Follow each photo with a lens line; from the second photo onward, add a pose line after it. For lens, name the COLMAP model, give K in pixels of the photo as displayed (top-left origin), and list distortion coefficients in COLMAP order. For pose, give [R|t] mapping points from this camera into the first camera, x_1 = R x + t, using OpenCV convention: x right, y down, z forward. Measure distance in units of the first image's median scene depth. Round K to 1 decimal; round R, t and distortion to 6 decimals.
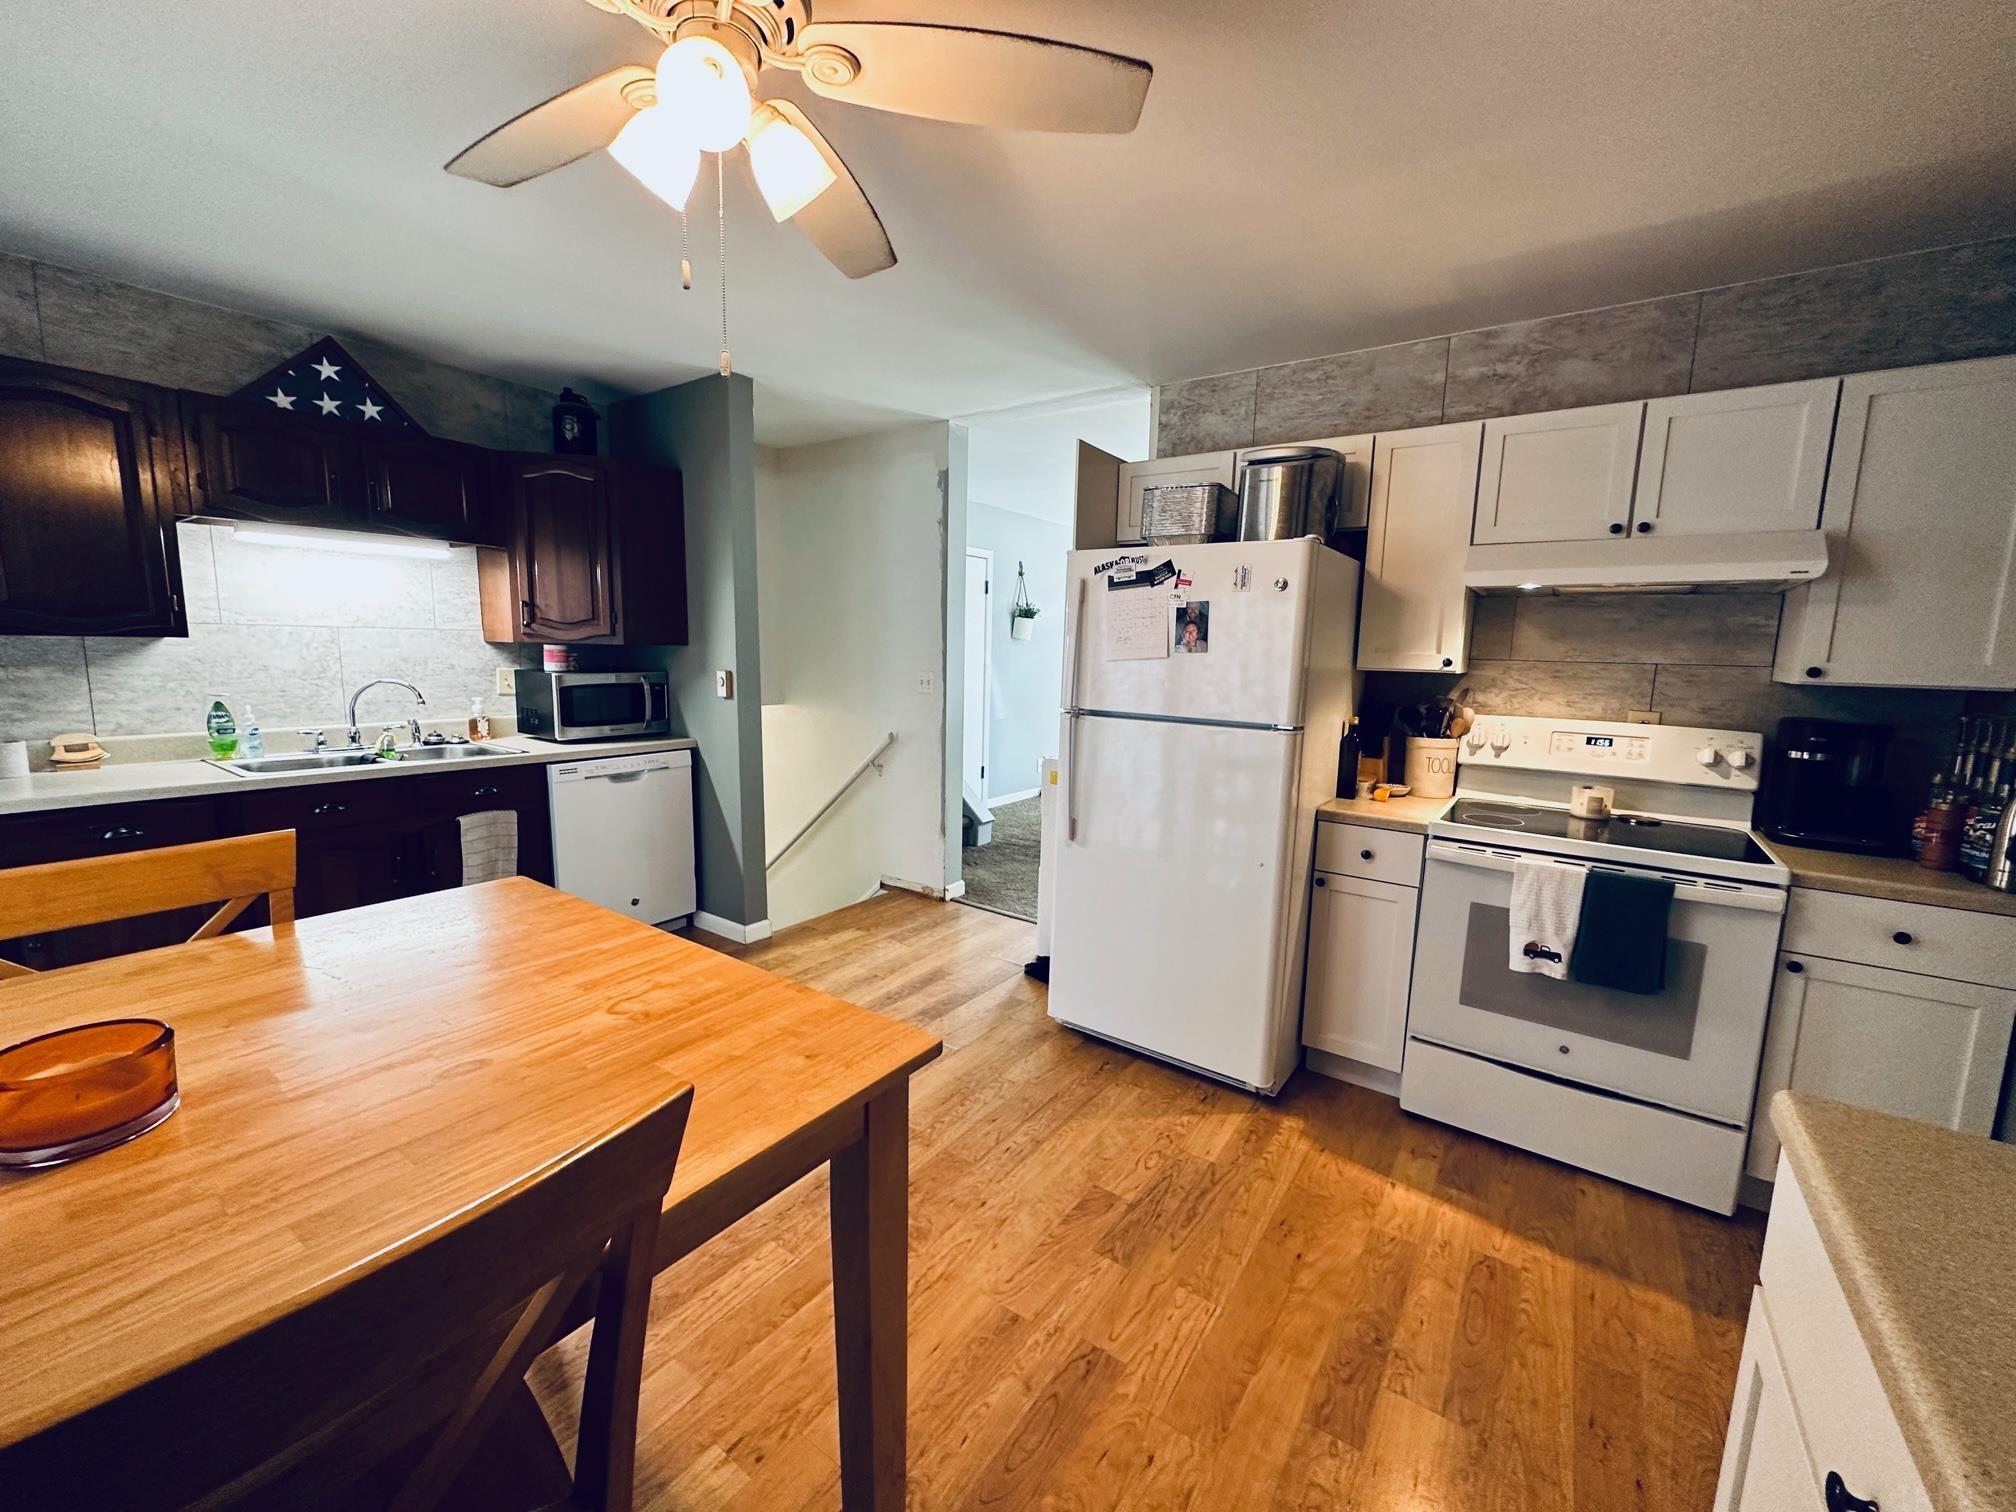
lens RADIAL K [[798.3, 0, 1006.9], [0, 798.3, 754.8], [0, 0, 1]] dist [-0.001995, 0.000000]
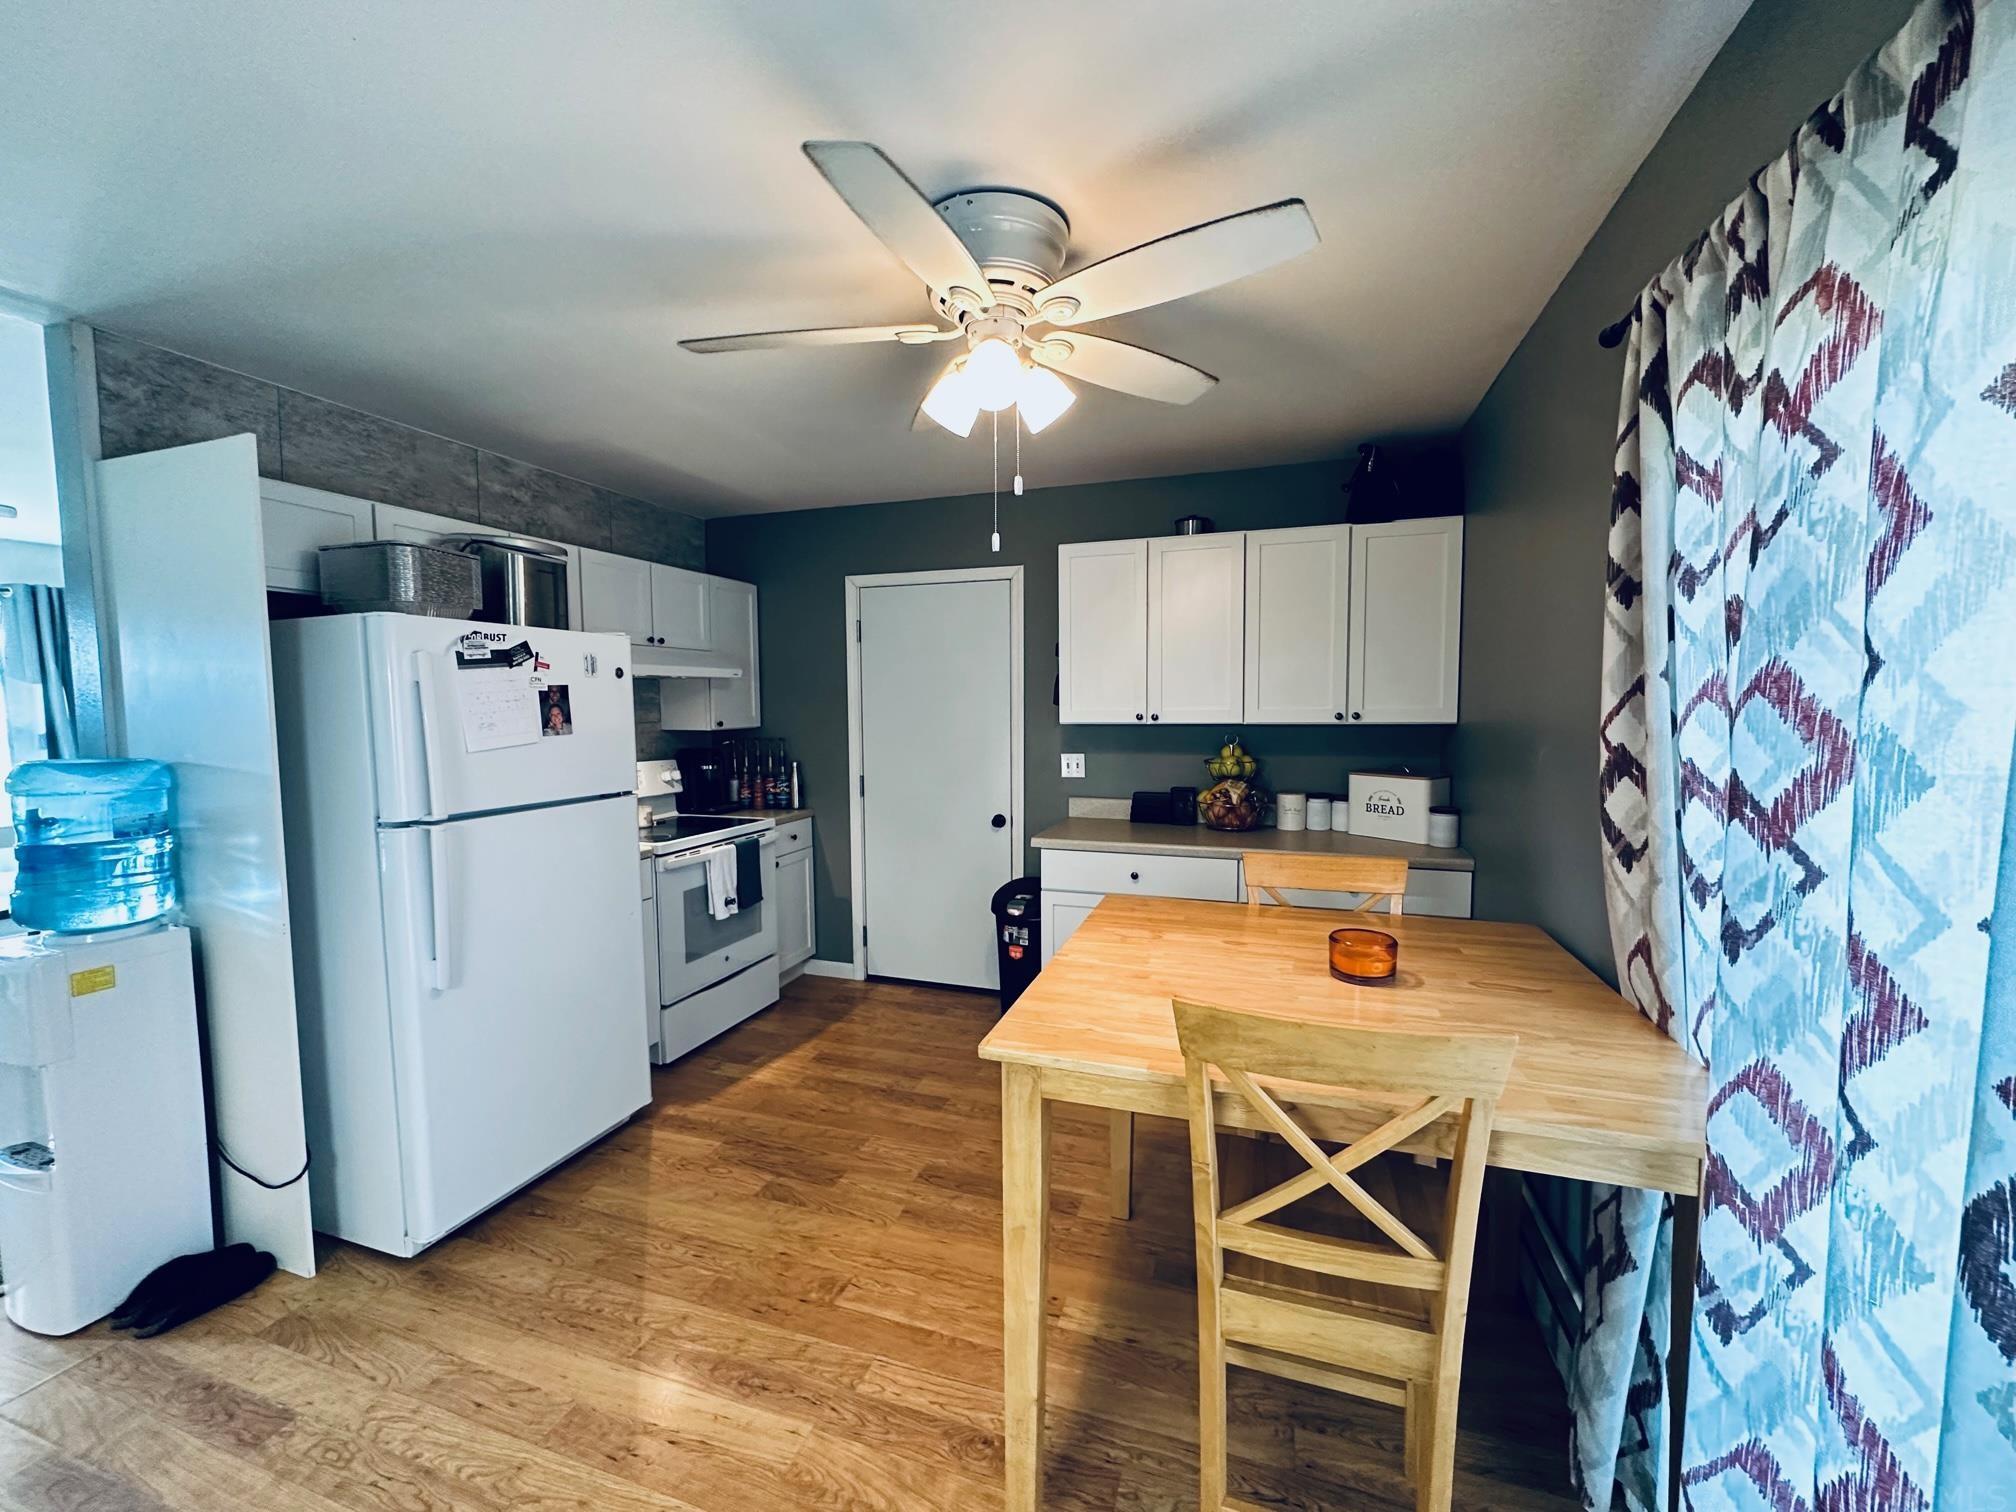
lens RADIAL K [[798.3, 0, 1006.0], [0, 798.3, 758.6], [0, 0, 1]] dist [-0.001995, 0.000000]
pose [[-0.287180, -0.091304, 0.953515, -0.854959], [0.131967, 0.982183, 0.133795, -0.152994], [-0.948743, 0.164256, -0.270014, 0.713476]]
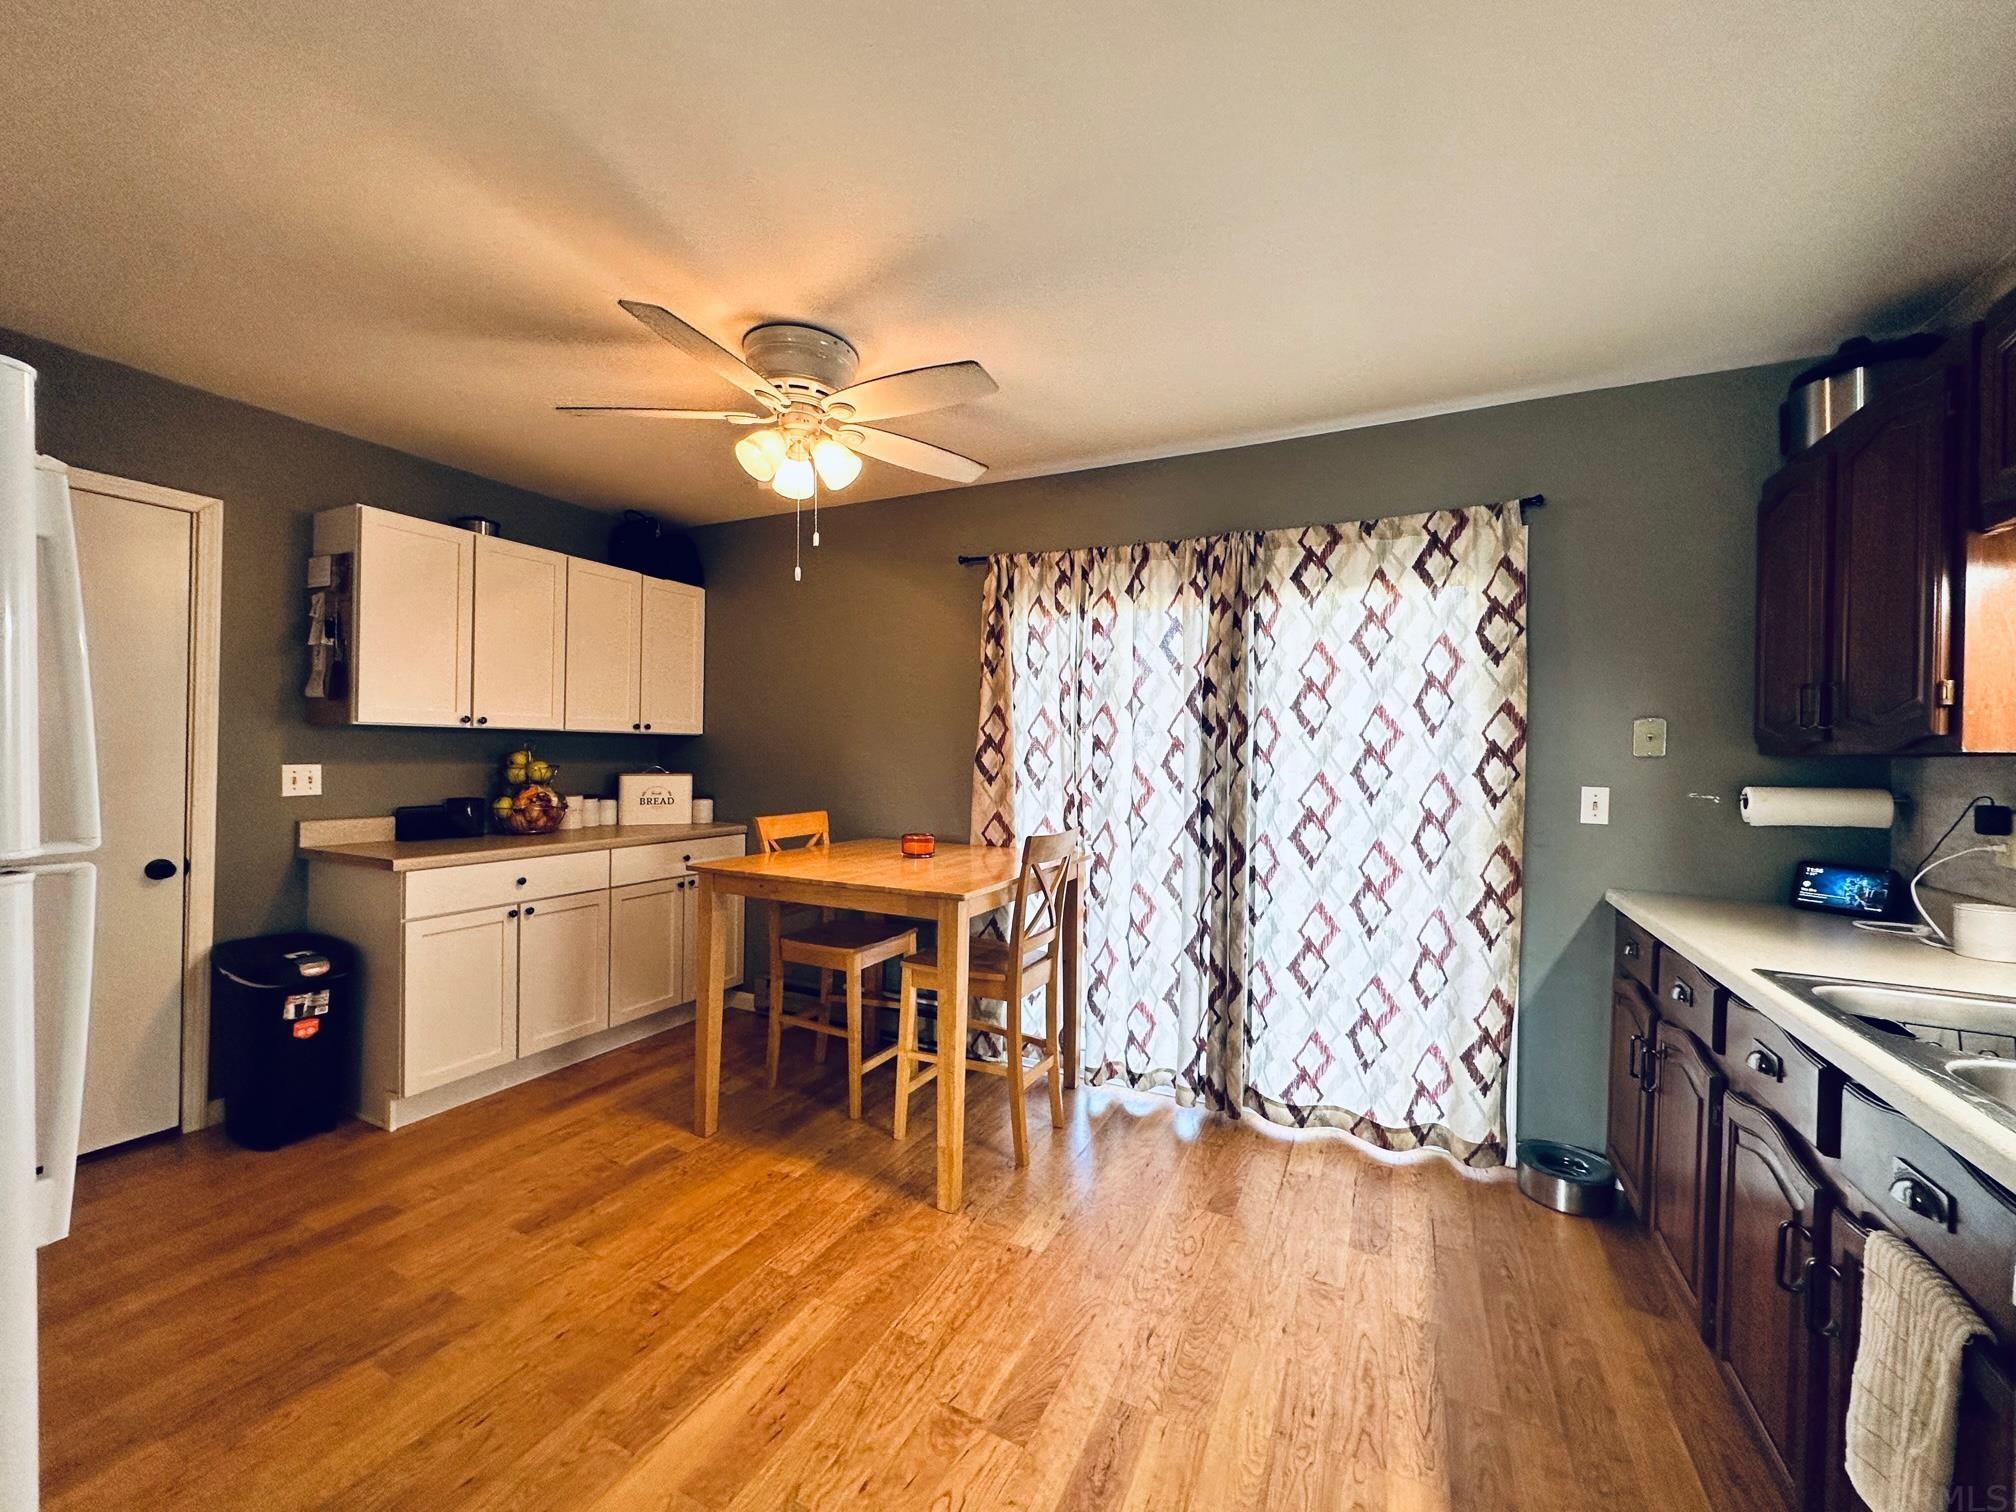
lens RADIAL K [[798.3, 0, 1005.9], [0, 798.3, 764.0], [0, 0, 1]] dist [-0.001995, 0.000000]
pose [[-0.986486, -0.040445, -0.158774, -0.279776], [-0.063854, 0.987336, 0.145224, -0.178207], [0.150890, 0.153400, -0.976576, 1.466170]]
